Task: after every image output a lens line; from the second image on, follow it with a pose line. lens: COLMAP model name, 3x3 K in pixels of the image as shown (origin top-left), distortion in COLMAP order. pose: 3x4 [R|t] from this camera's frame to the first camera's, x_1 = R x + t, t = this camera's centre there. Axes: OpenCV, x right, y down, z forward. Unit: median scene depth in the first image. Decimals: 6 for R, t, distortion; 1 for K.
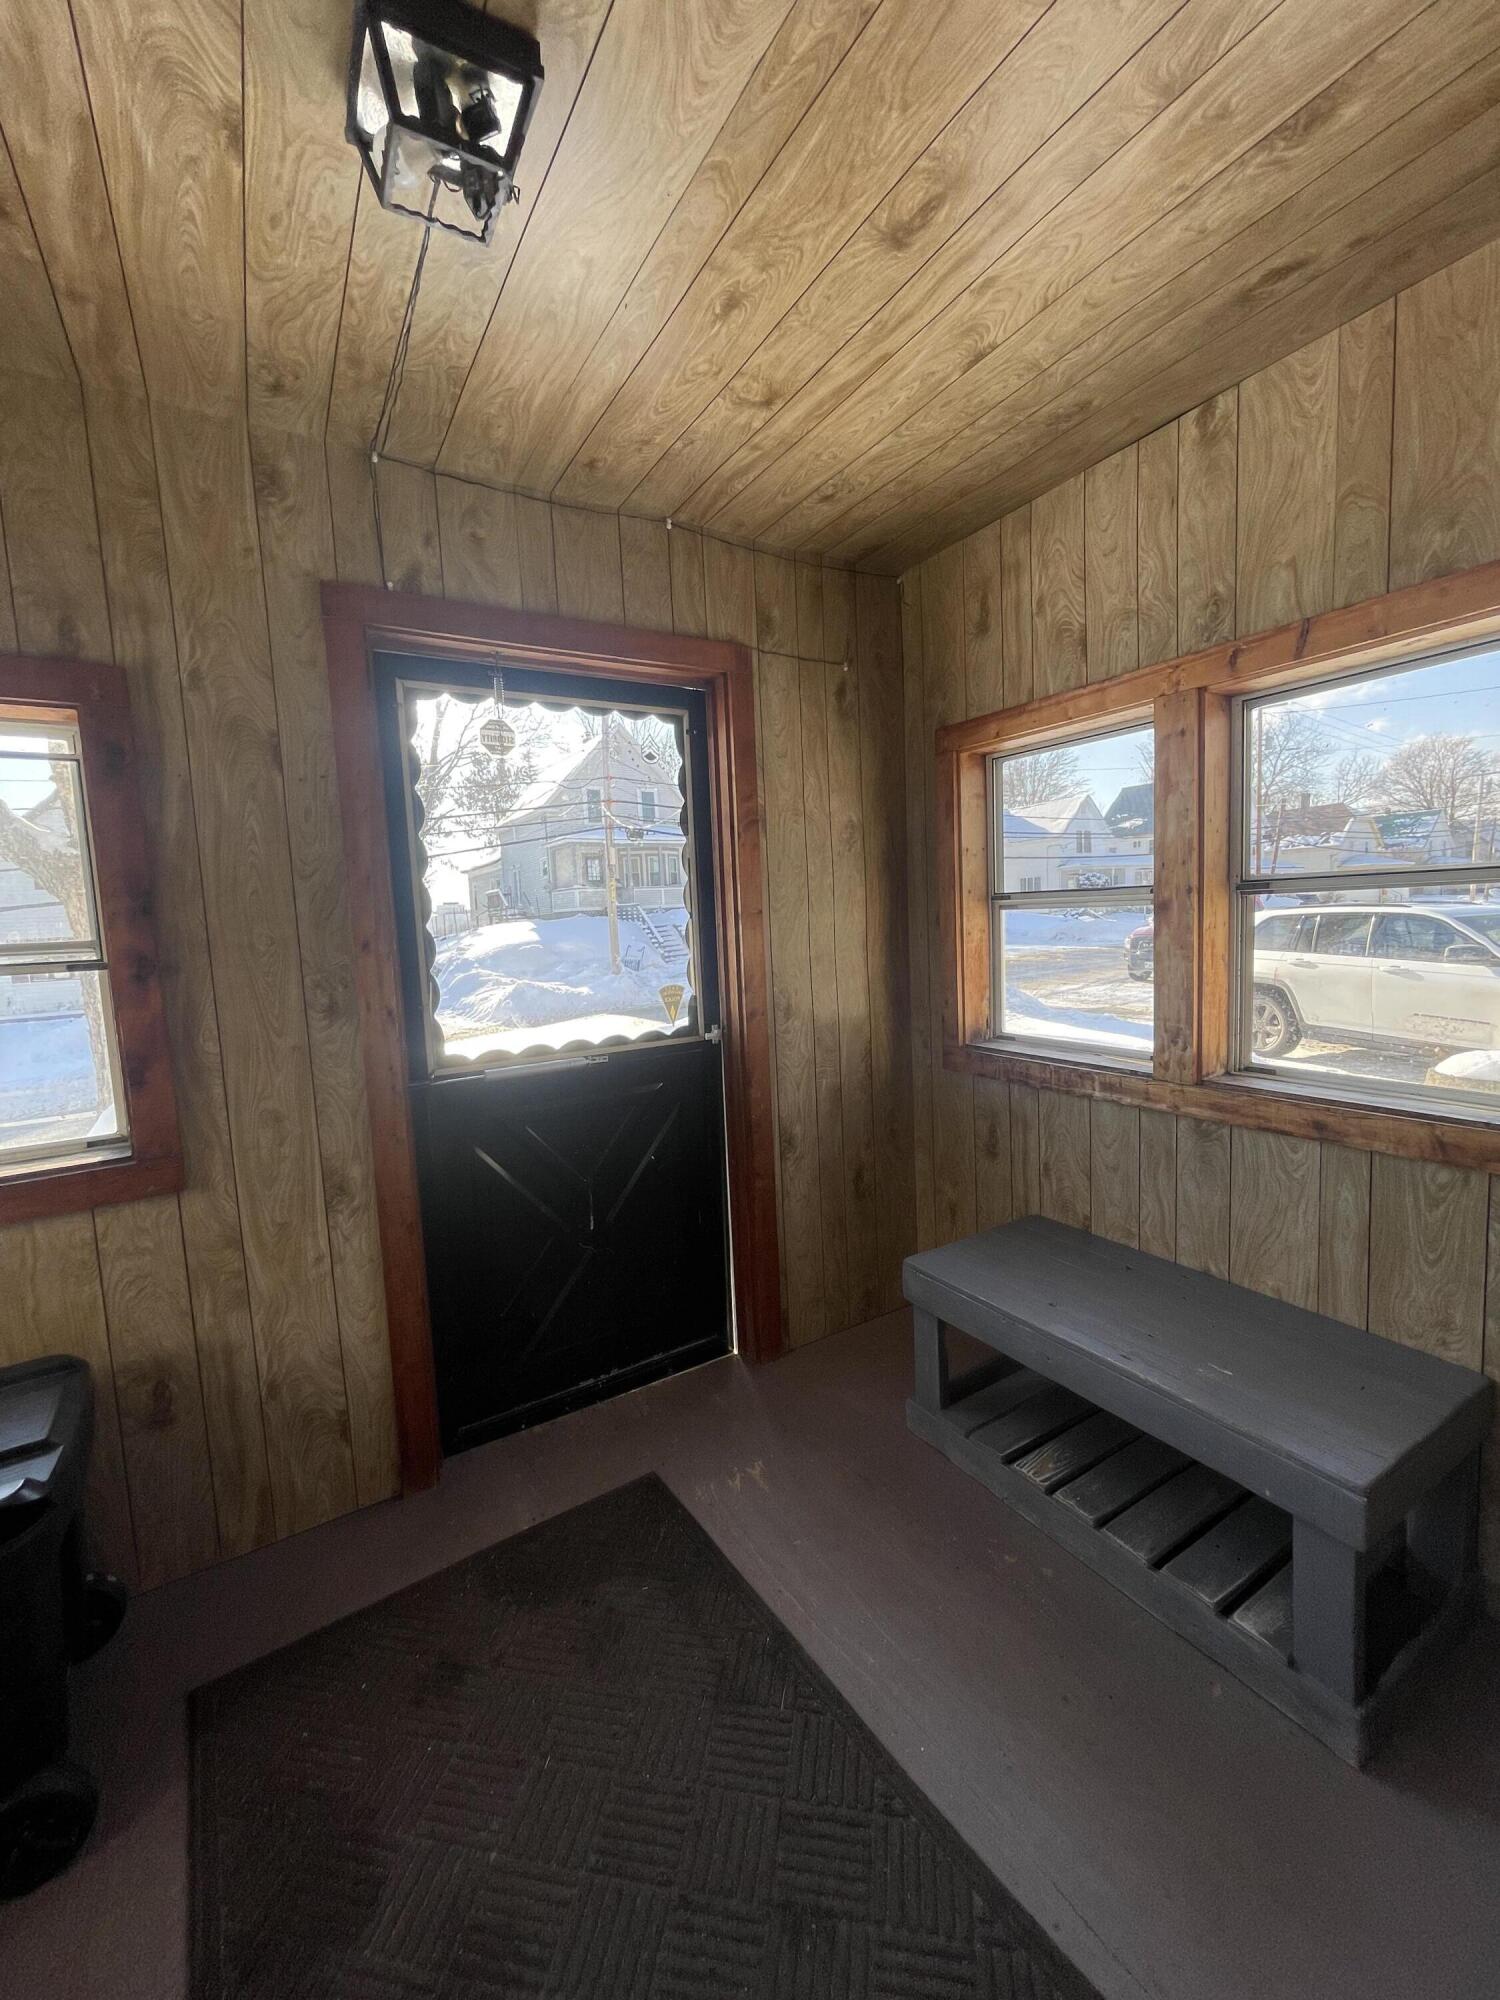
lens RADIAL K [[806.4, 0, 749.8], [0, 806.4, 994.2], [0, 0, 1]] dist [-0.004077, 0.000311]
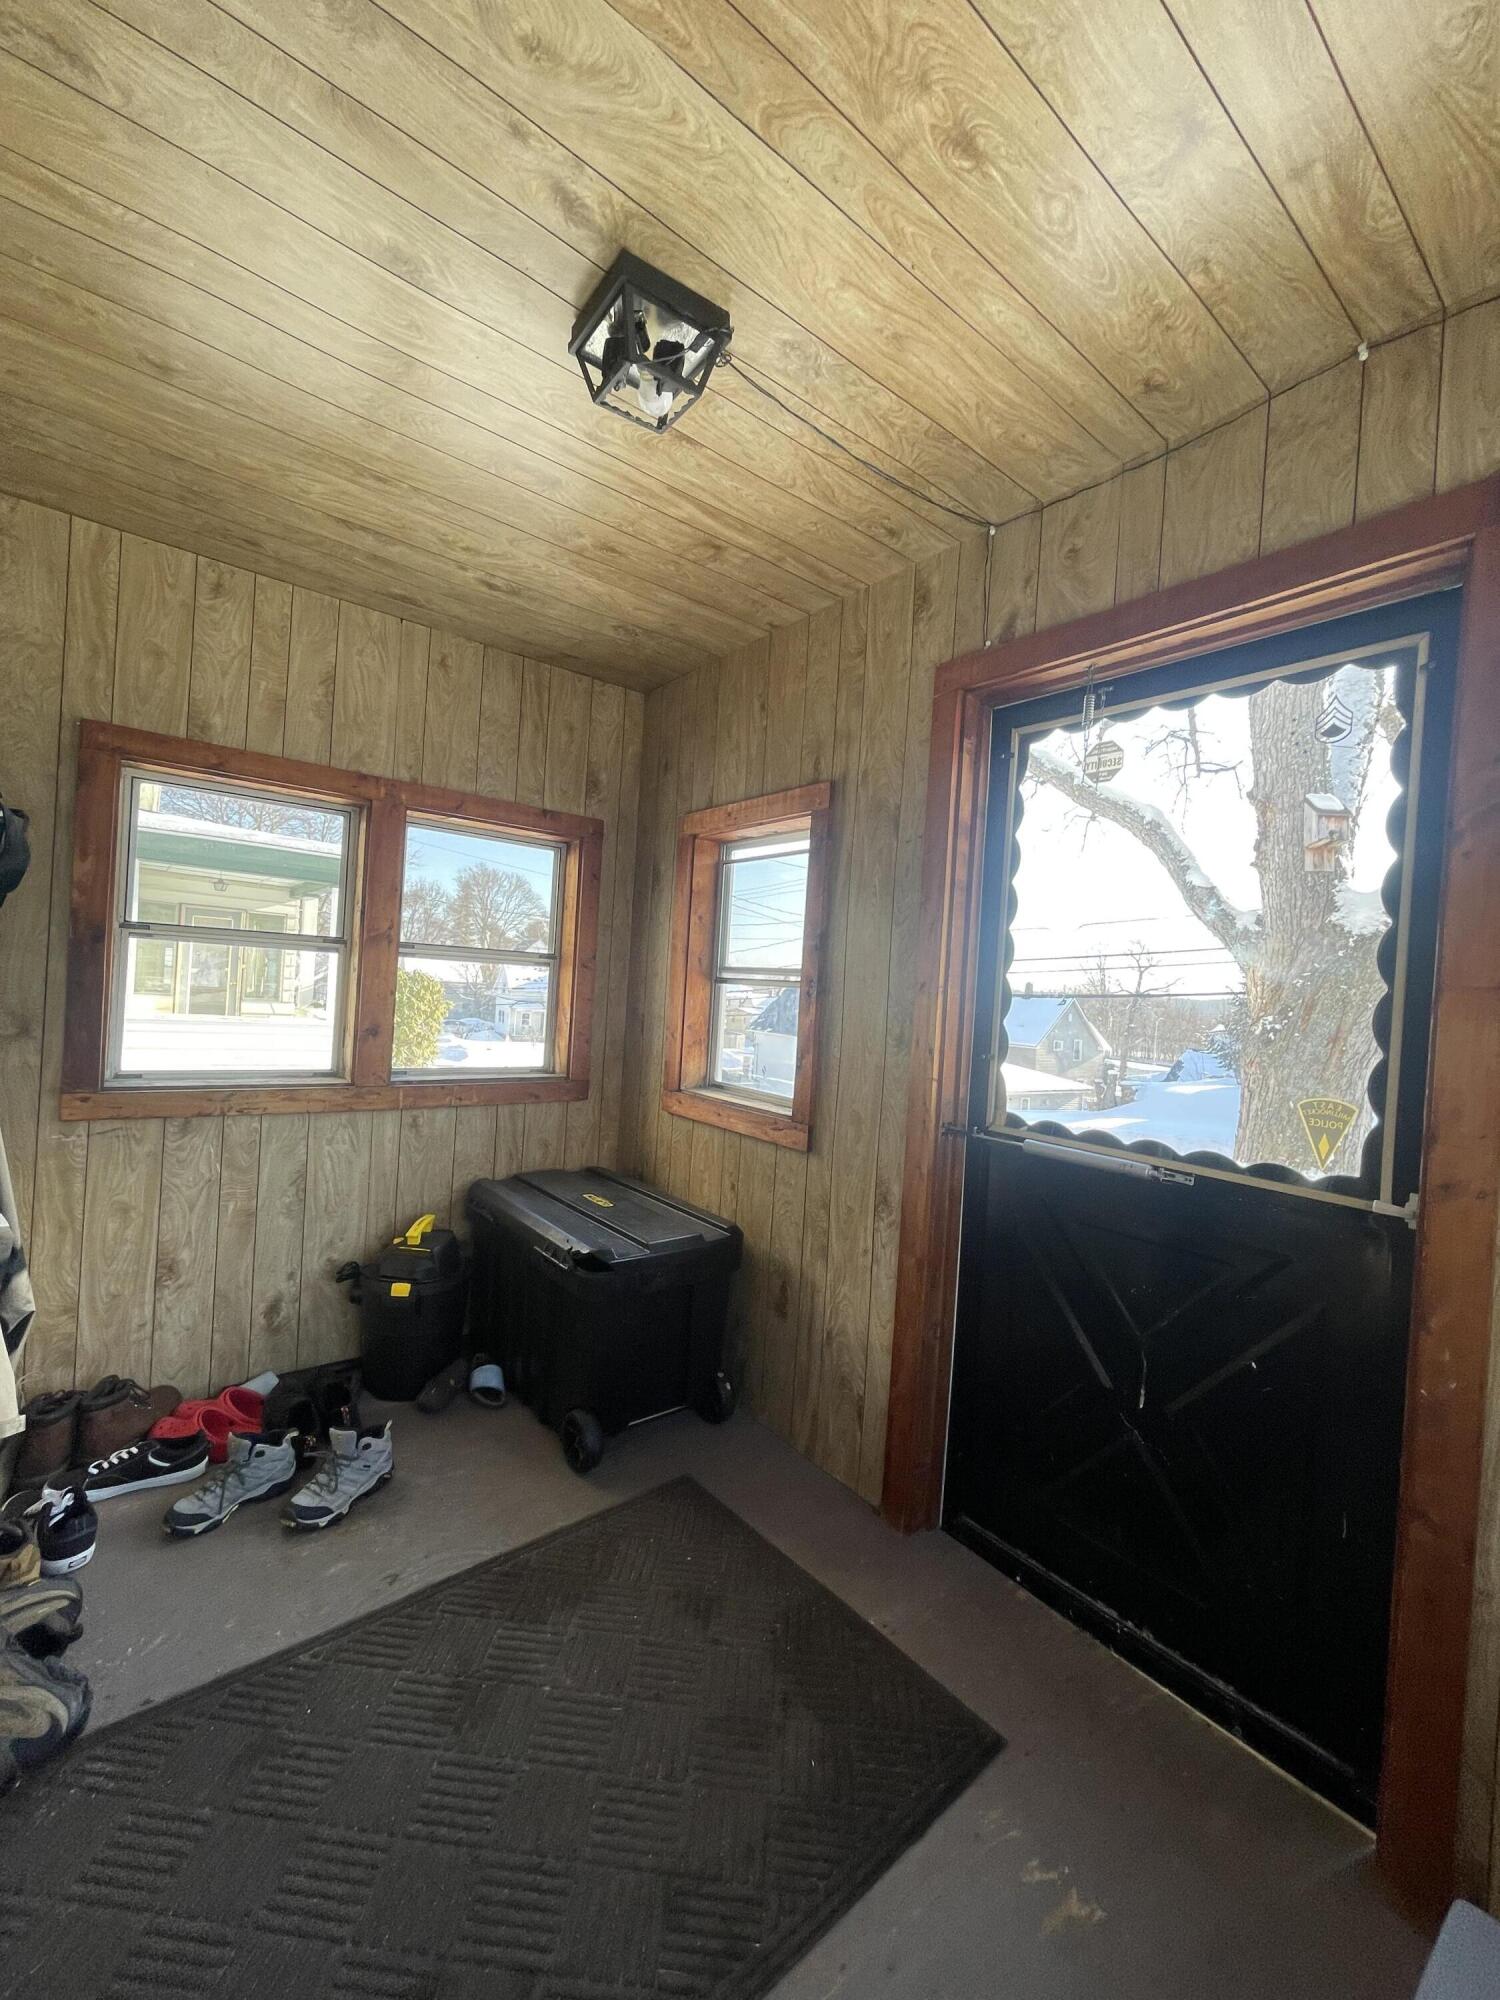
lens RADIAL K [[806.4, 0, 748.5], [0, 806.4, 995.0], [0, 0, 1]] dist [-0.004077, 0.000311]
pose [[0.109641, 0.060570, -0.992124, 0.567725], [-0.168387, 0.984846, 0.041517, -0.053007], [0.979604, 0.162509, 0.118179, 0.636802]]
